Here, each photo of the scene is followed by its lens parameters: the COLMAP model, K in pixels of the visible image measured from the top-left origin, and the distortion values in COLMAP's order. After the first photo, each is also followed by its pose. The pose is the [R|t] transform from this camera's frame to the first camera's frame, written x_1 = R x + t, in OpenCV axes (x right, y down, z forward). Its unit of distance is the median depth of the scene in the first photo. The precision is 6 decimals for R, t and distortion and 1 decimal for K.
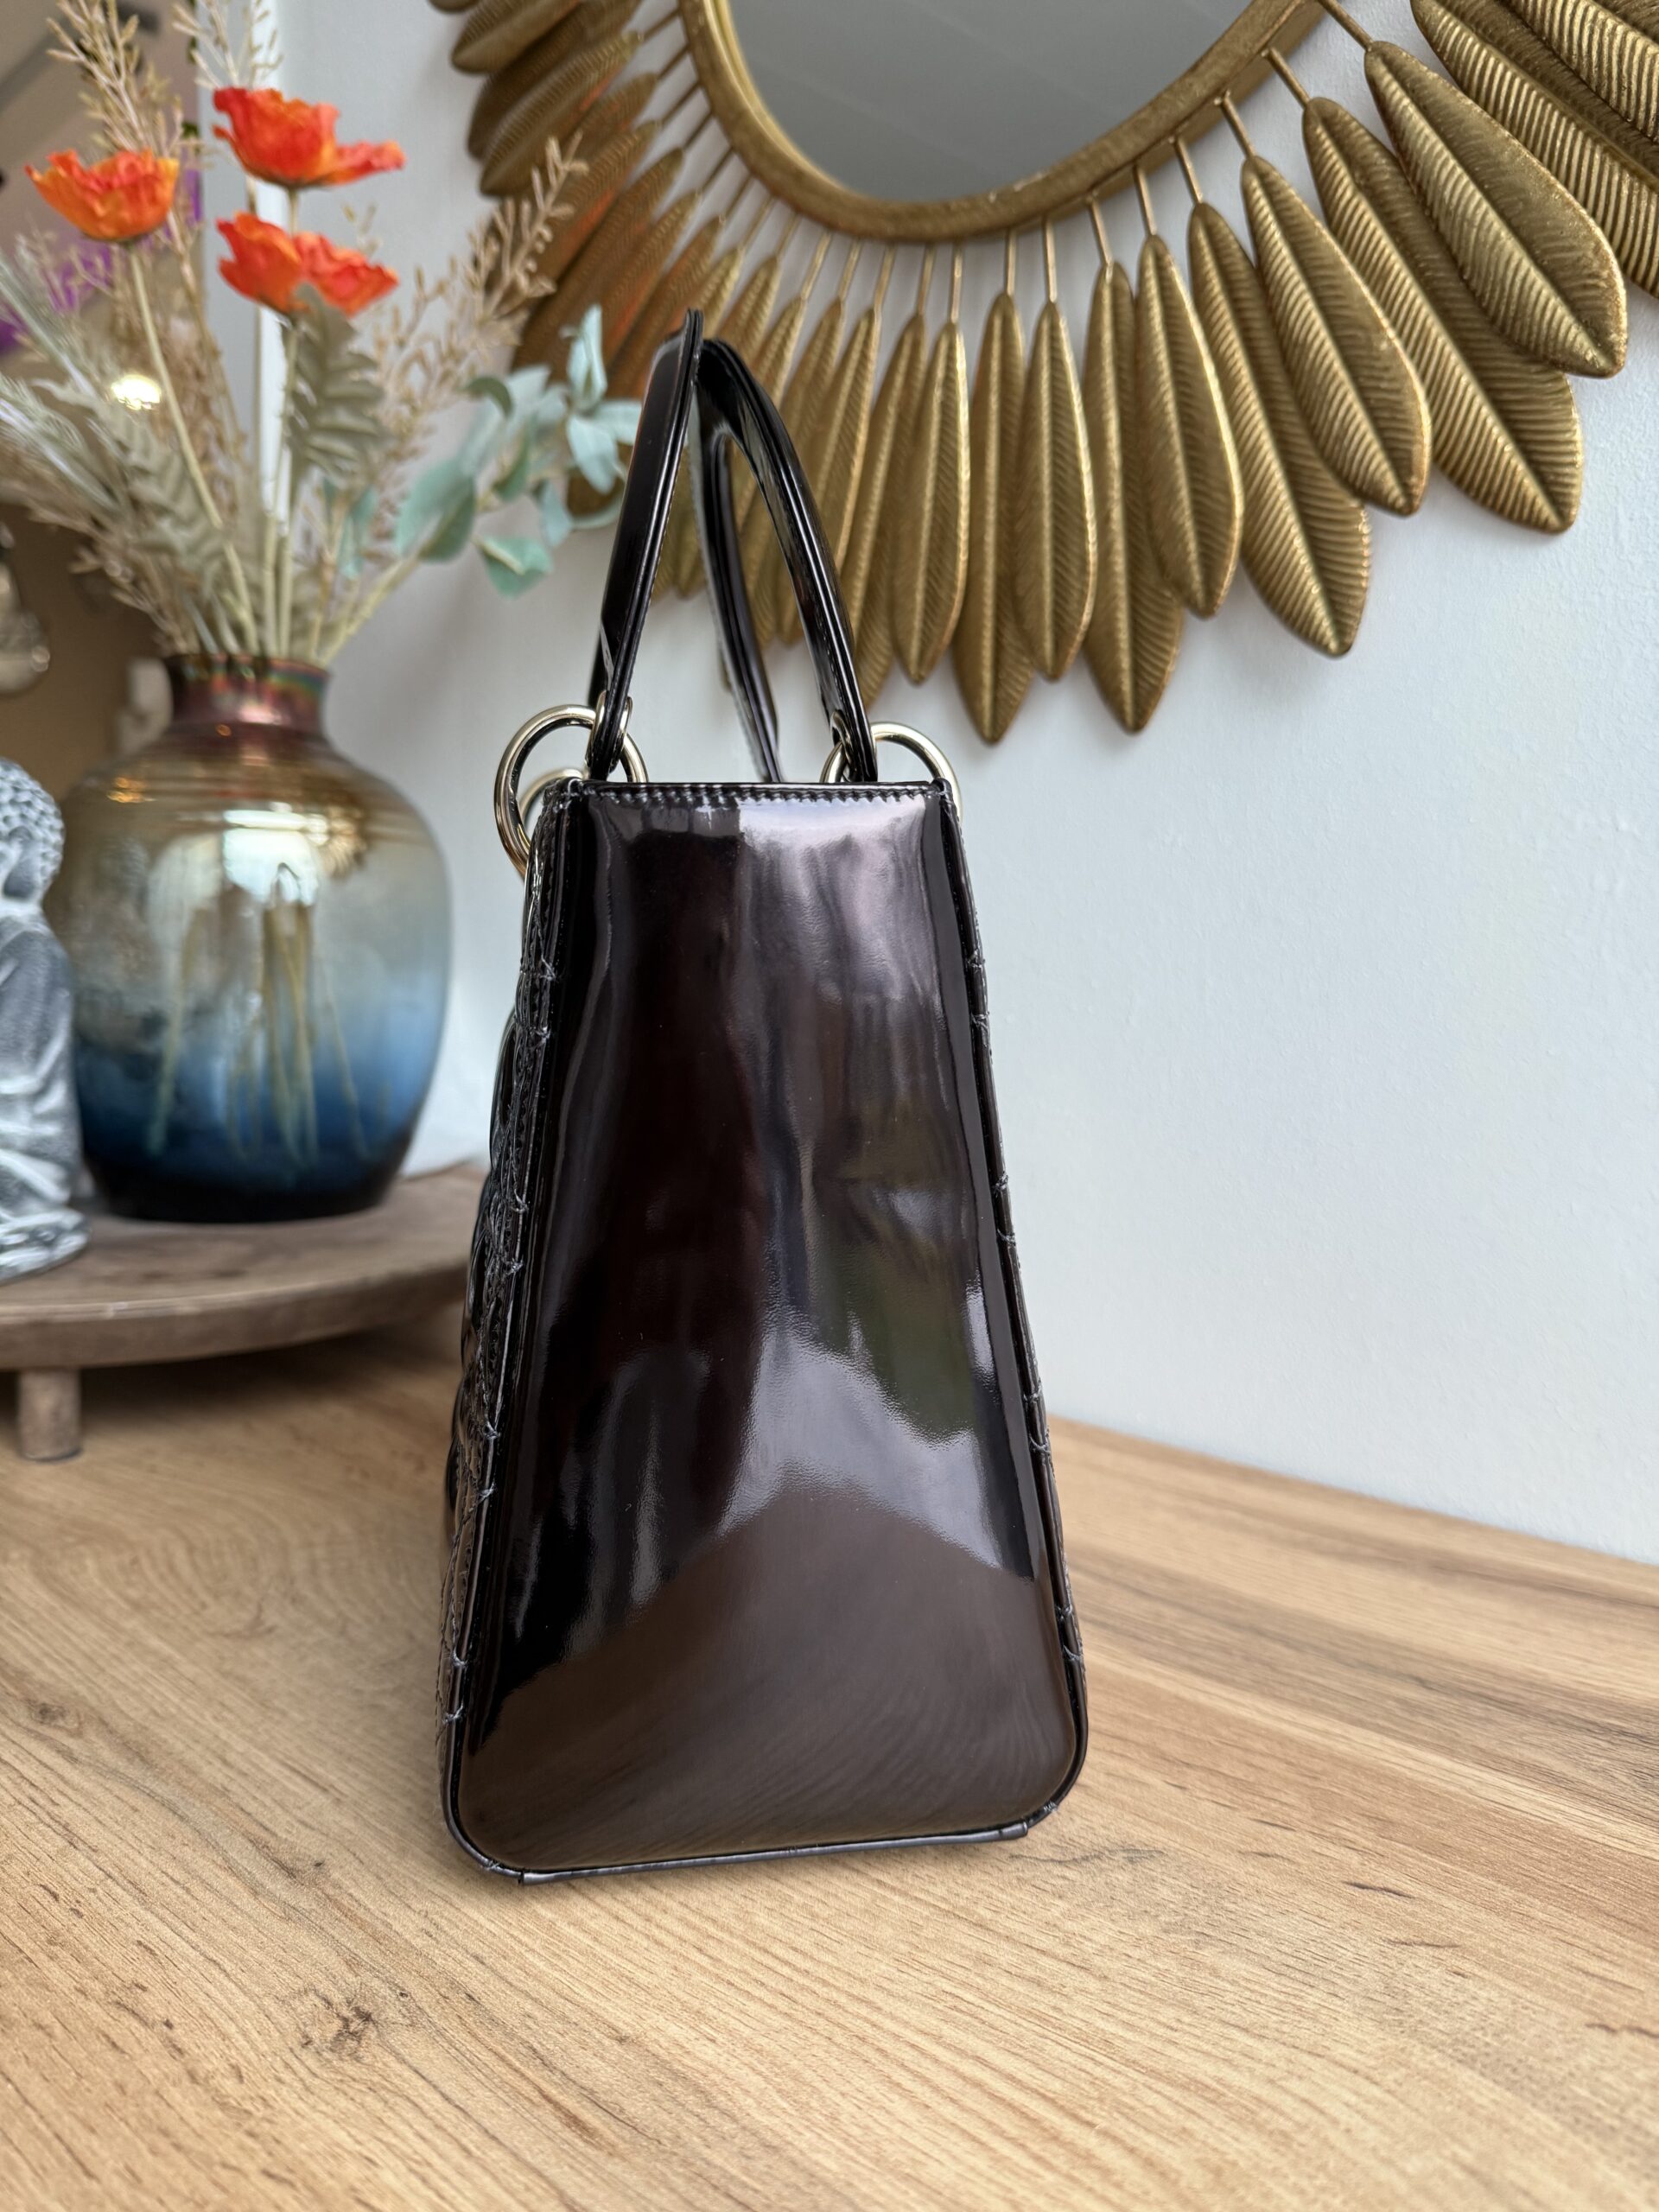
lens RADIAL K [[1638.5, 0, 829.5], [0, 1638.5, 1106.0], [0, 0, 1]] dist [-0.063582, 0.048921]
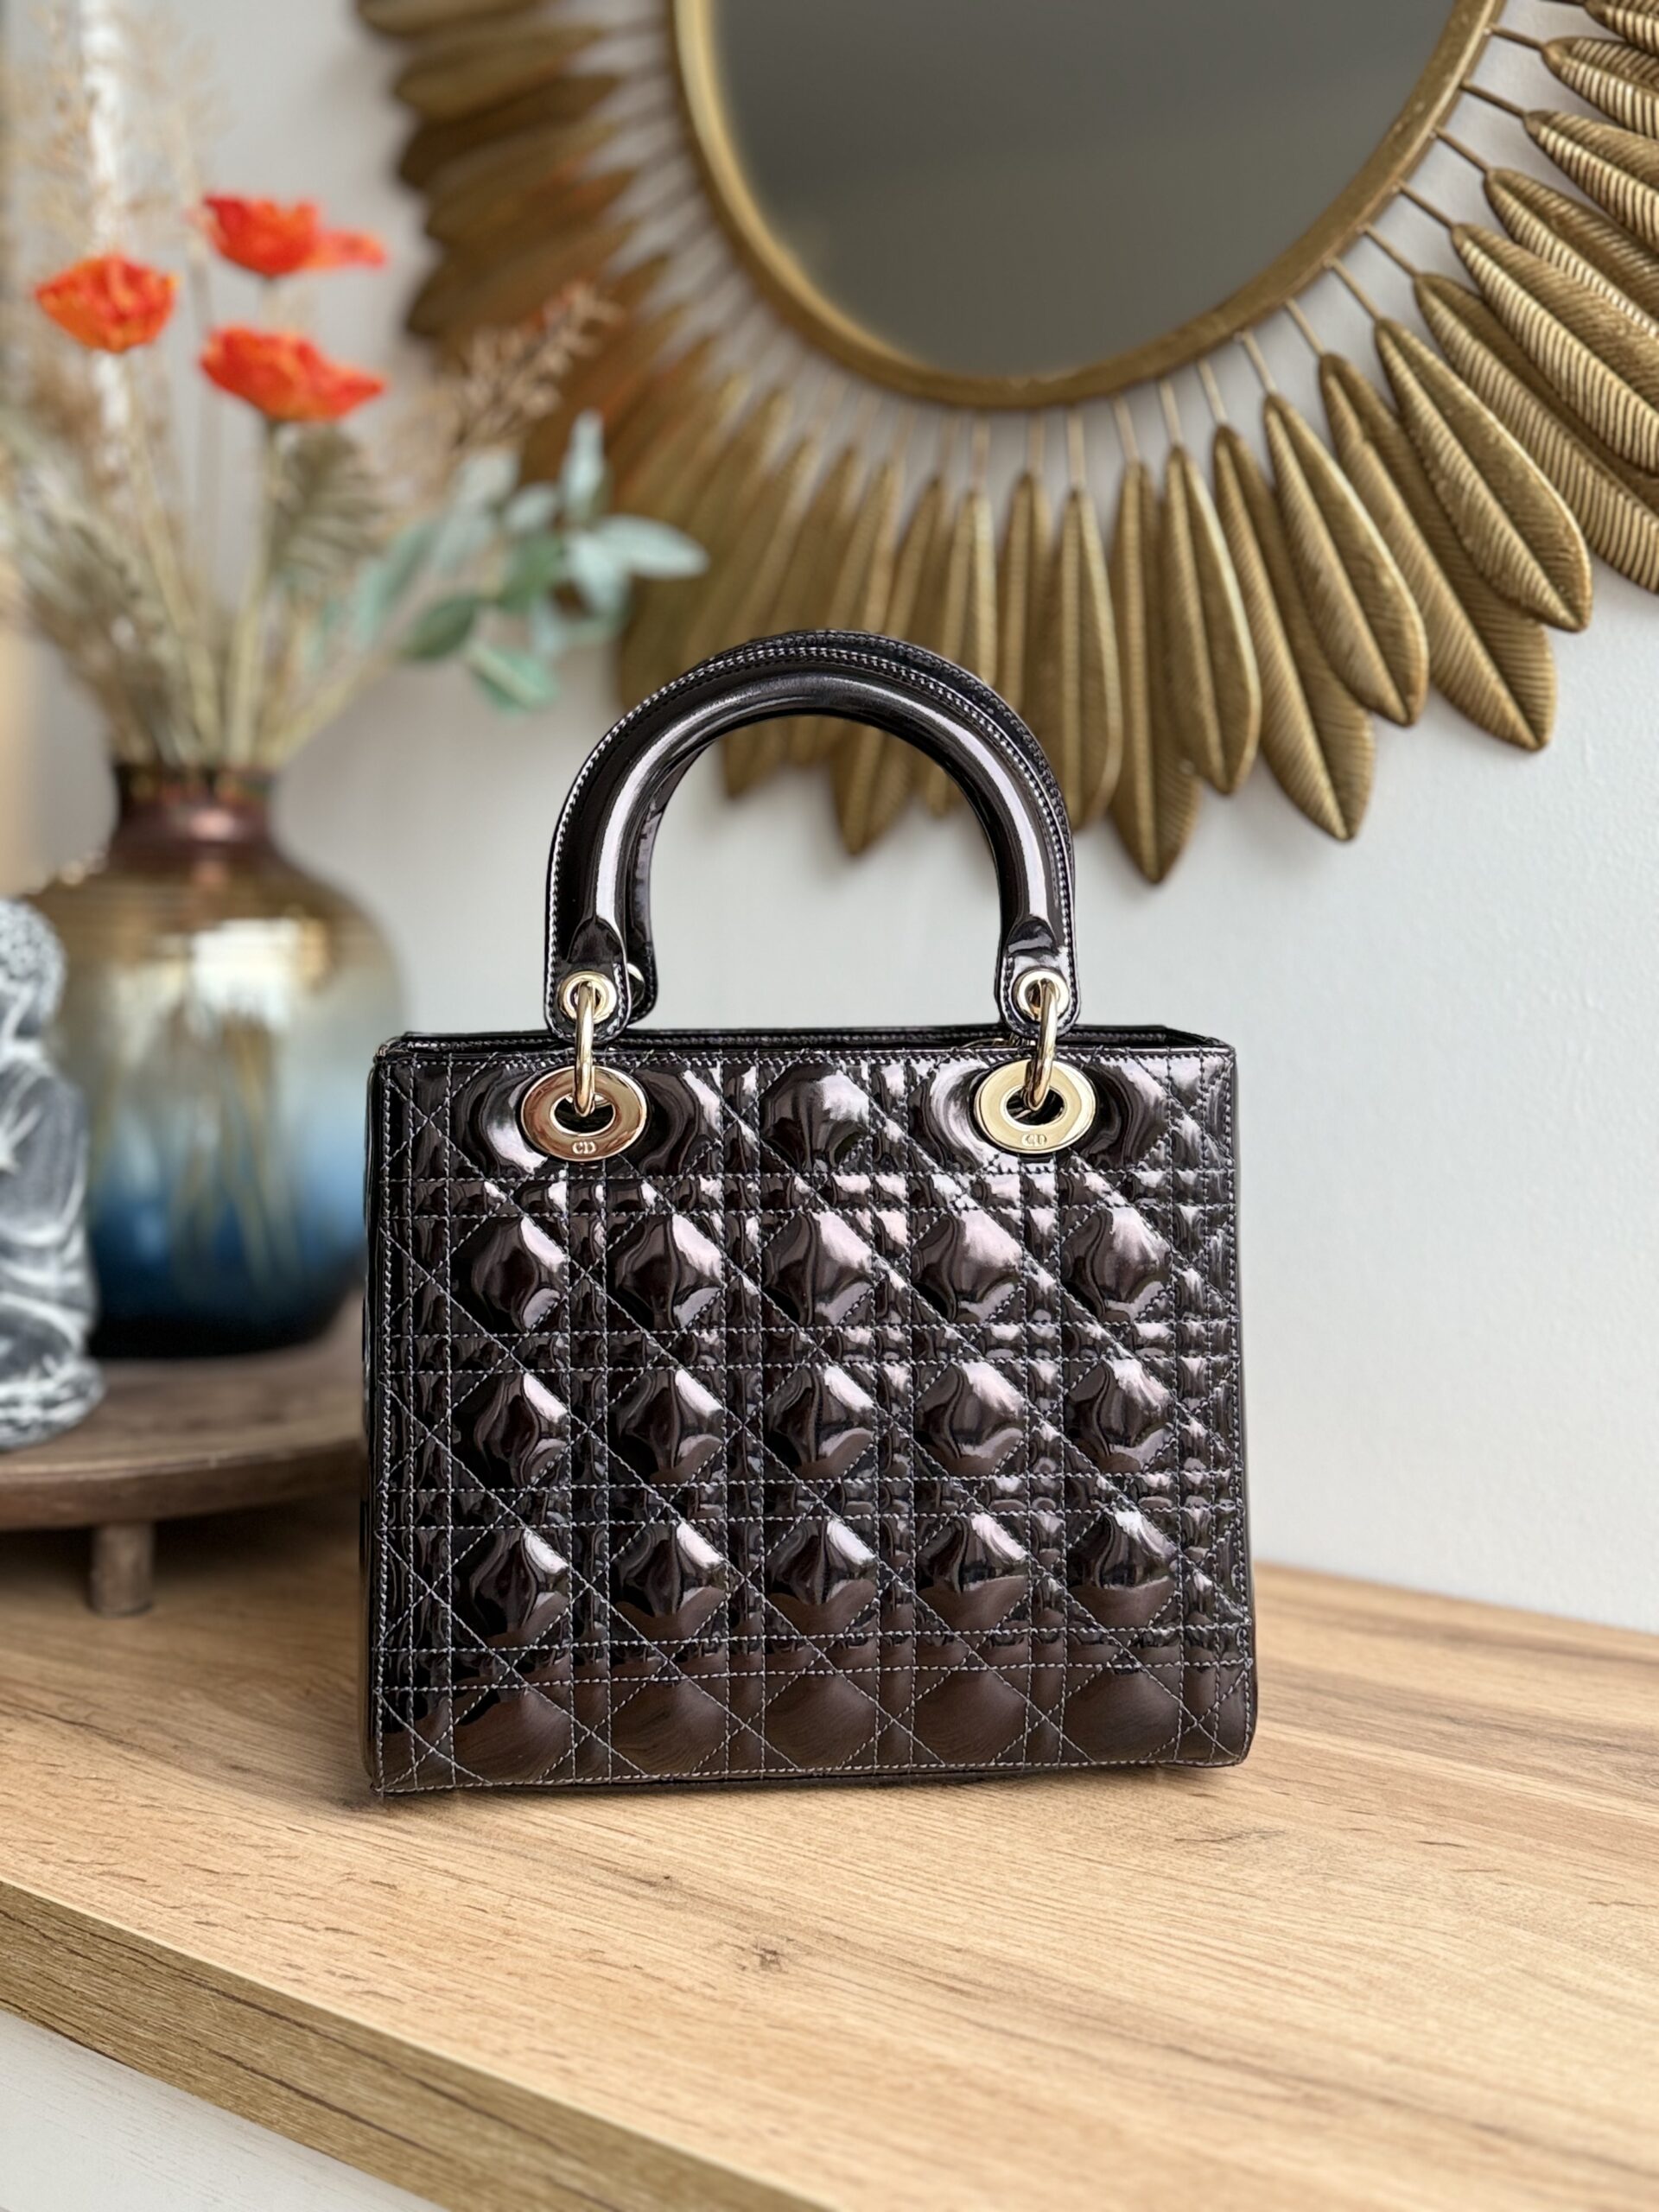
lens RADIAL K [[2331.6, 0, 829.5], [0, 2331.6, 1106.0], [0, 0, 1]] dist [0.068487, -0.031506]
pose [[0.990115, -0.016651, 0.139268, -0.317278], [0.017133, 0.999851, -0.002261, -0.109660], [-0.139210, 0.004625, 0.990252, -0.658044]]
